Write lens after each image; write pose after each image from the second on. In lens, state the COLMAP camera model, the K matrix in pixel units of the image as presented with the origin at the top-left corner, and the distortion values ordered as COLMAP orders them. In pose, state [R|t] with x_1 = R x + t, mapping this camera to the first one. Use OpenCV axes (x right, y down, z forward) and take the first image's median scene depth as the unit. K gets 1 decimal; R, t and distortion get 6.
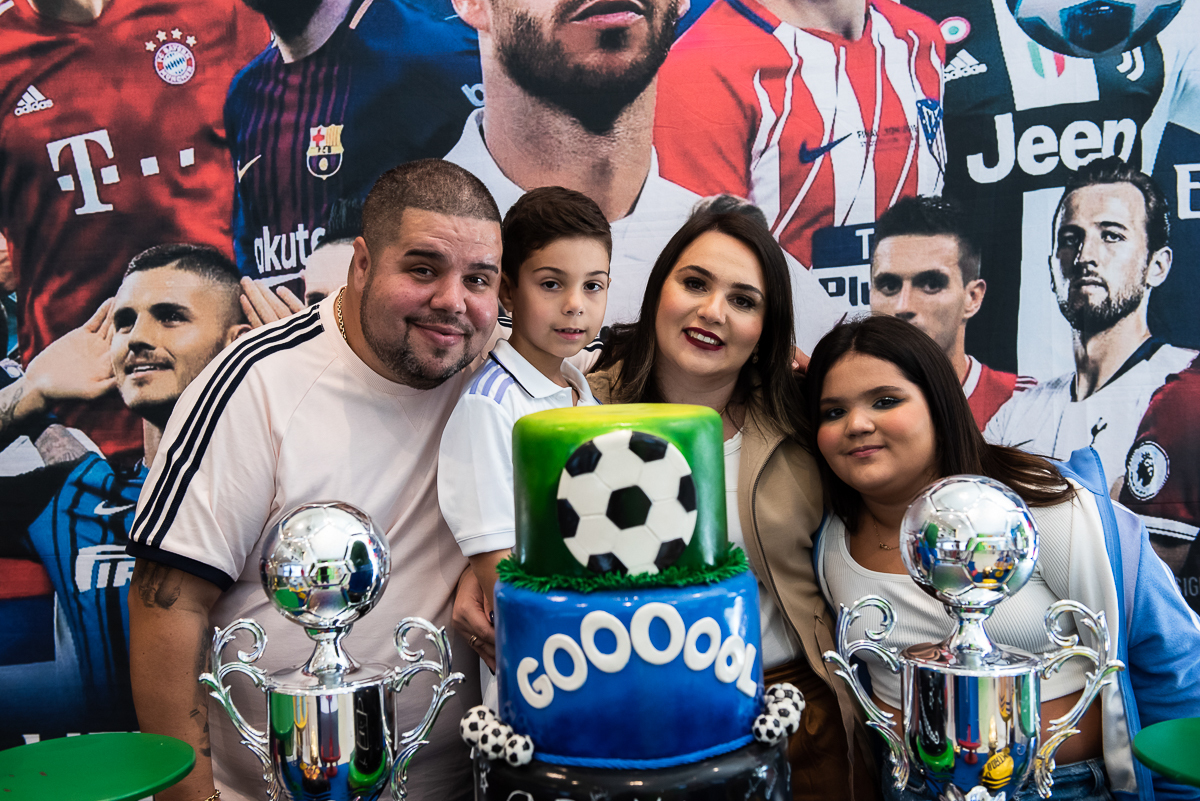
lens RADIAL K [[1440.5, 0, 545.6], [0, 1440.5, 366.6], [0, 0, 1]] dist [0.092791, 0.000000]
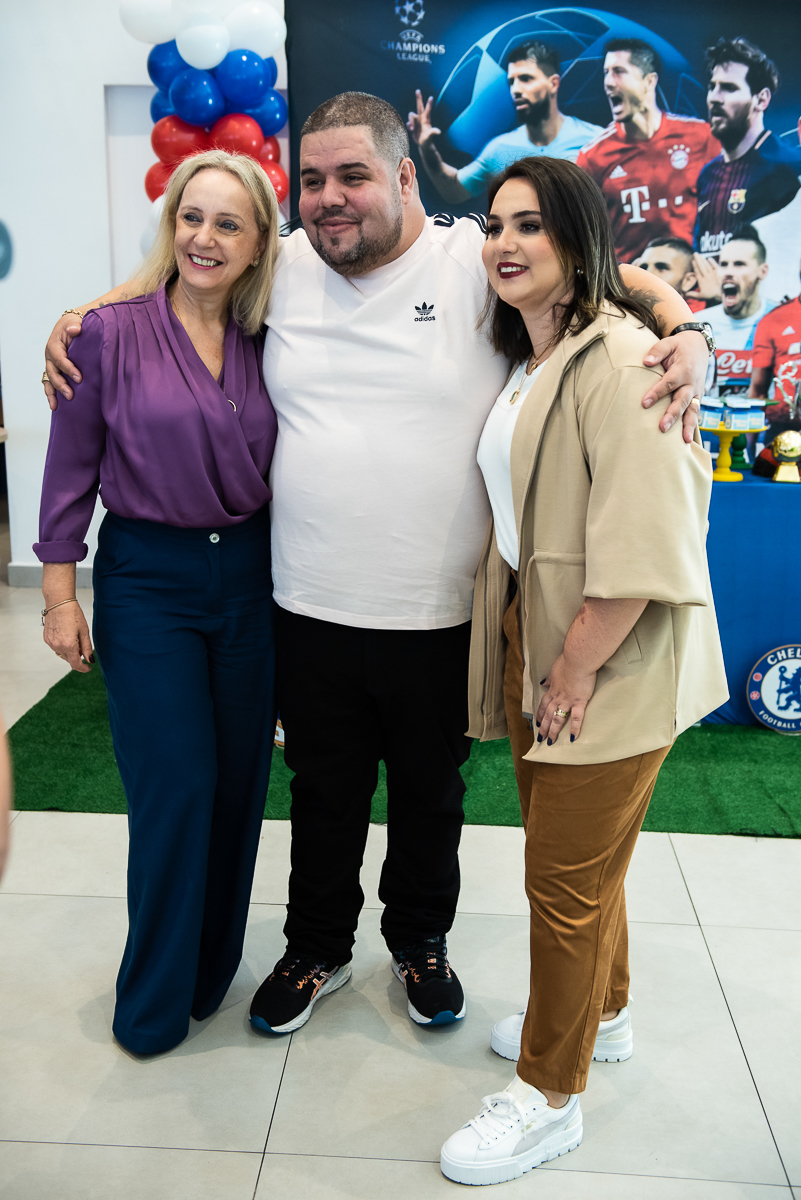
lens RADIAL K [[1335.9, 0, 380.2], [0, 1335.9, 622.4], [0, 0, 1]] dist [0.053958, 0.000000]
pose [[0.997401, 0.071780, -0.006185, -0.691274], [-0.068928, 0.975698, 0.207995, 0.112899], [0.020965, -0.207029, 0.978110, -1.385056]]
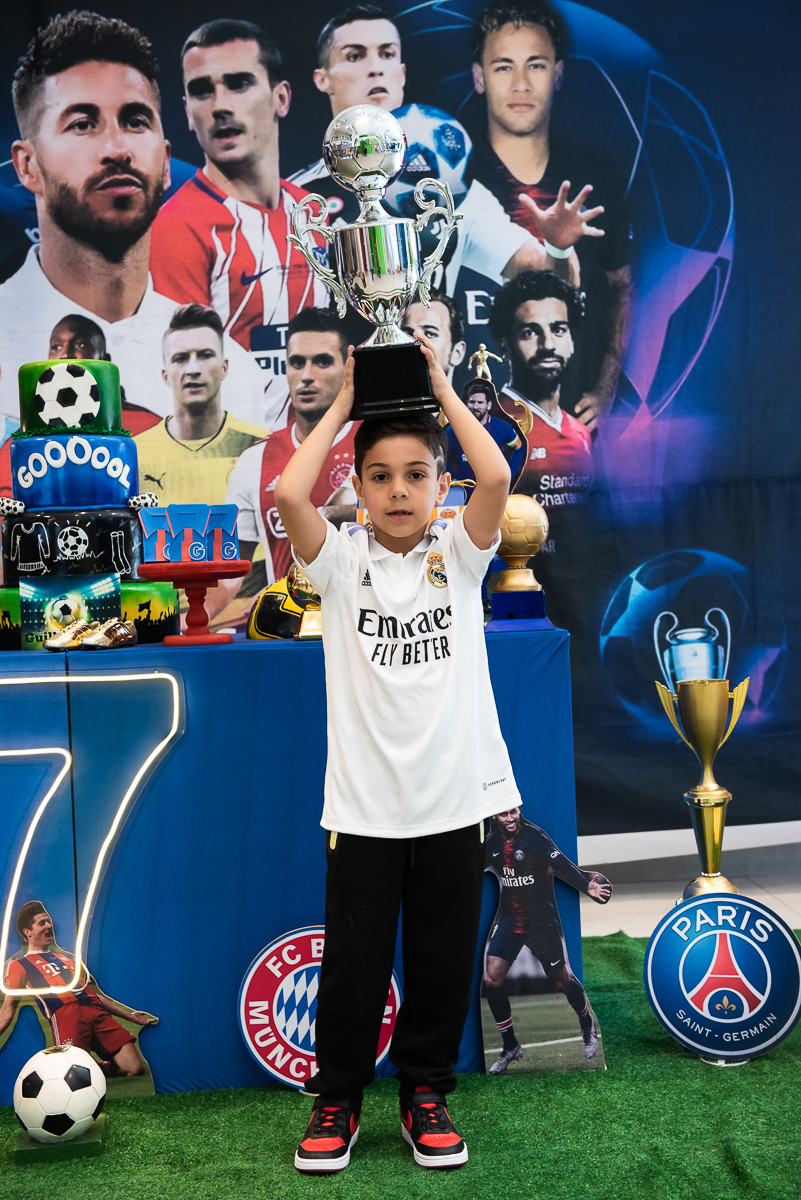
lens RADIAL K [[1712.8, 0, 405.2], [0, 1712.8, 606.8], [0, 0, 1]] dist [0.130856, 0.000000]
pose [[0.995178, -0.000812, 0.098078, 0.168308], [0.002694, 0.999815, -0.019058, 0.252289], [-0.098045, 0.019230, 0.994996, -0.907202]]
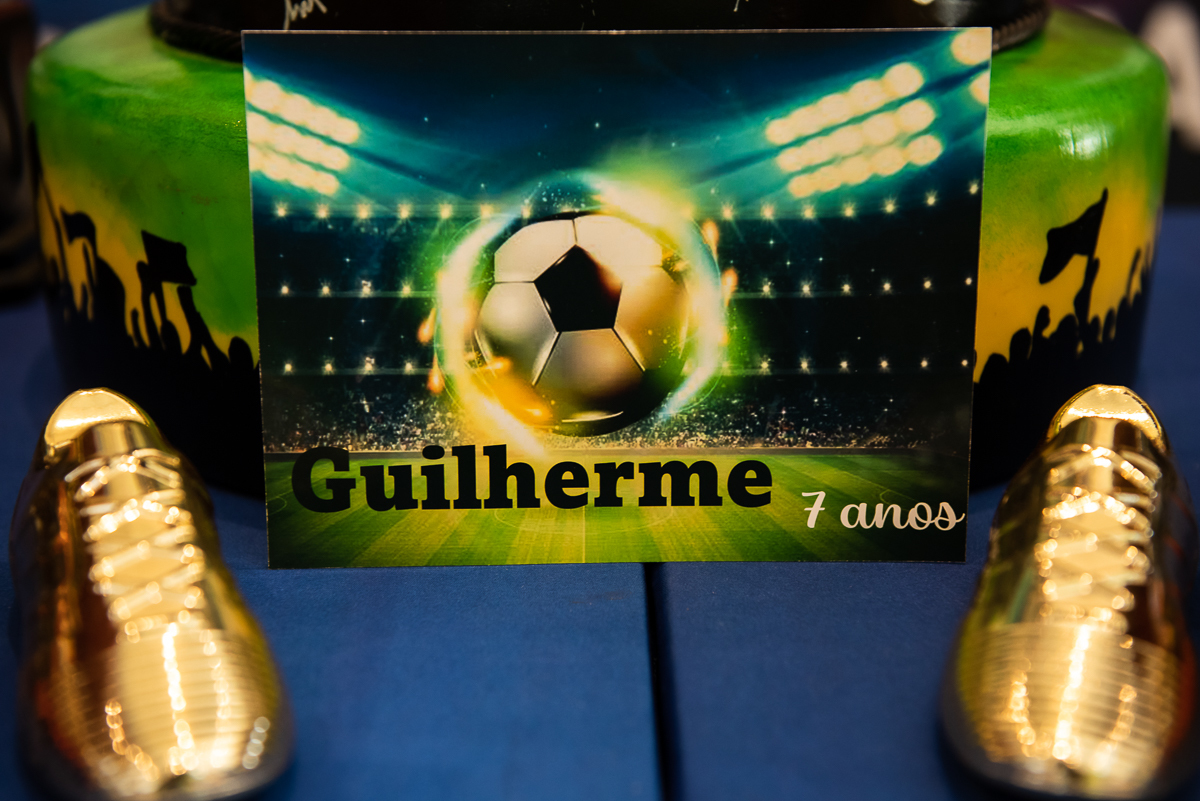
lens RADIAL K [[1822.1, 0, 596.0], [0, 1822.1, 401.1], [0, 0, 1]] dist [0.133087, 0.000000]
pose [[0.998621, 0.029965, 0.043114, 0.025966], [-0.040830, 0.959462, 0.278865, 0.182872], [-0.033010, -0.280240, 0.959362, 0.300453]]
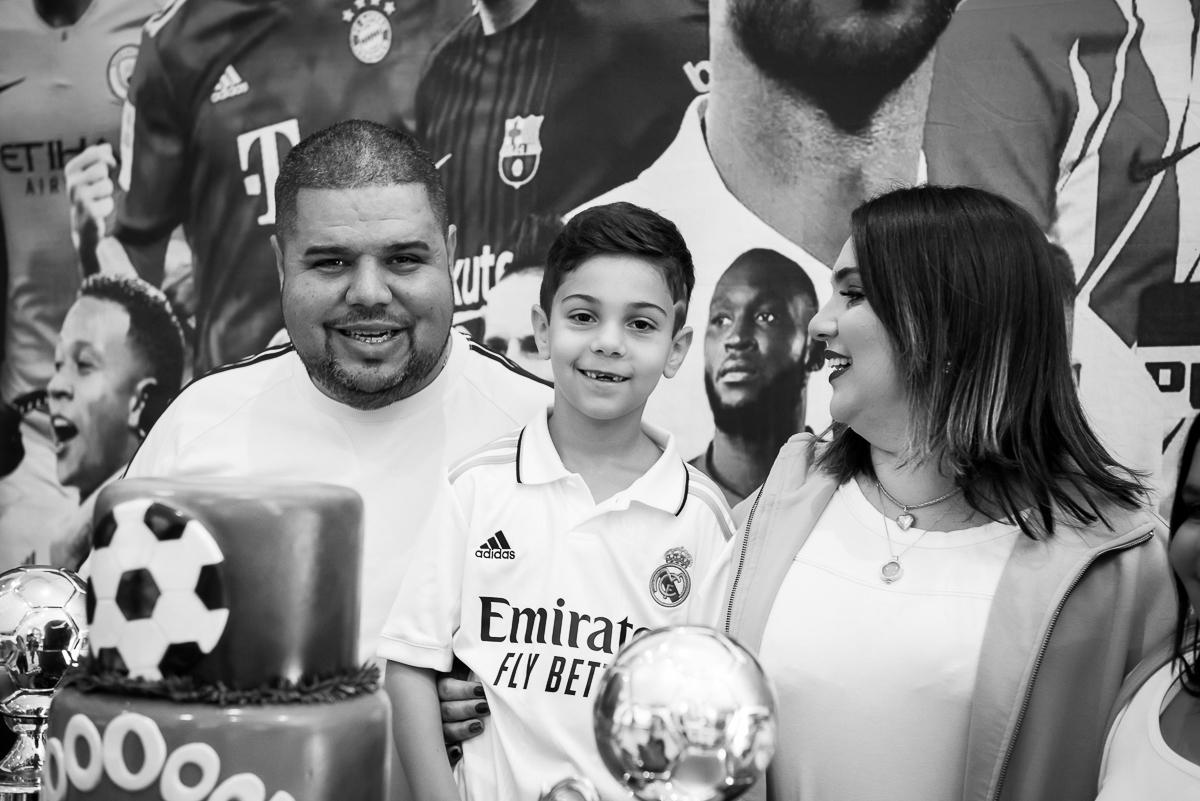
lens RADIAL K [[2287.9, 0, 620.5], [0, 2287.9, 392.2], [0, 0, 1]] dist [0.116431, 0.000000]
pose [[0.868083, 0.071629, -0.491225, 0.490220], [-0.090498, 0.995788, -0.014724, -0.011505], [0.488101, 0.057237, 0.870908, -0.002372]]
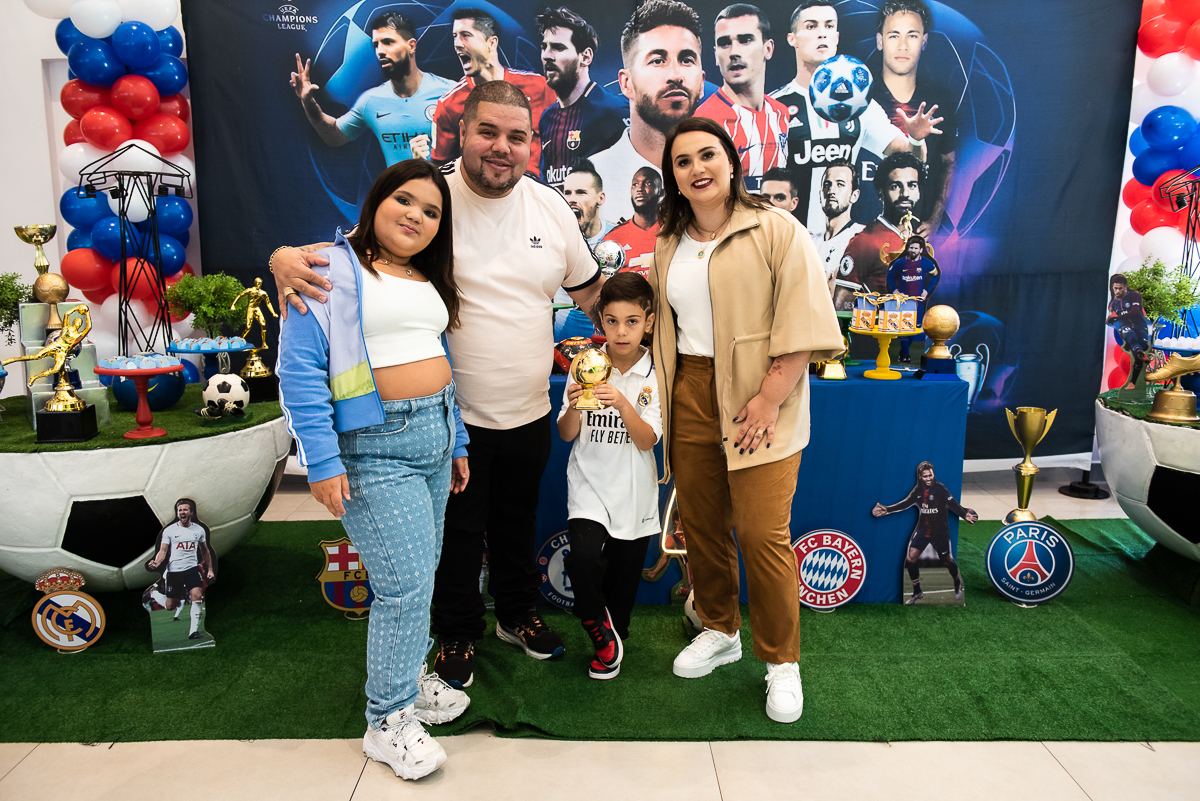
lens RADIAL K [[970.7, 0, 587.1], [0, 970.7, 402.8], [0, 0, 1]] dist [-0.041518, 0.000460]
pose [[0.998351, 0.040087, 0.041098, -0.185018], [-0.044974, 0.991027, 0.125864, 0.124124], [-0.035684, -0.127505, 0.991196, -0.964915]]
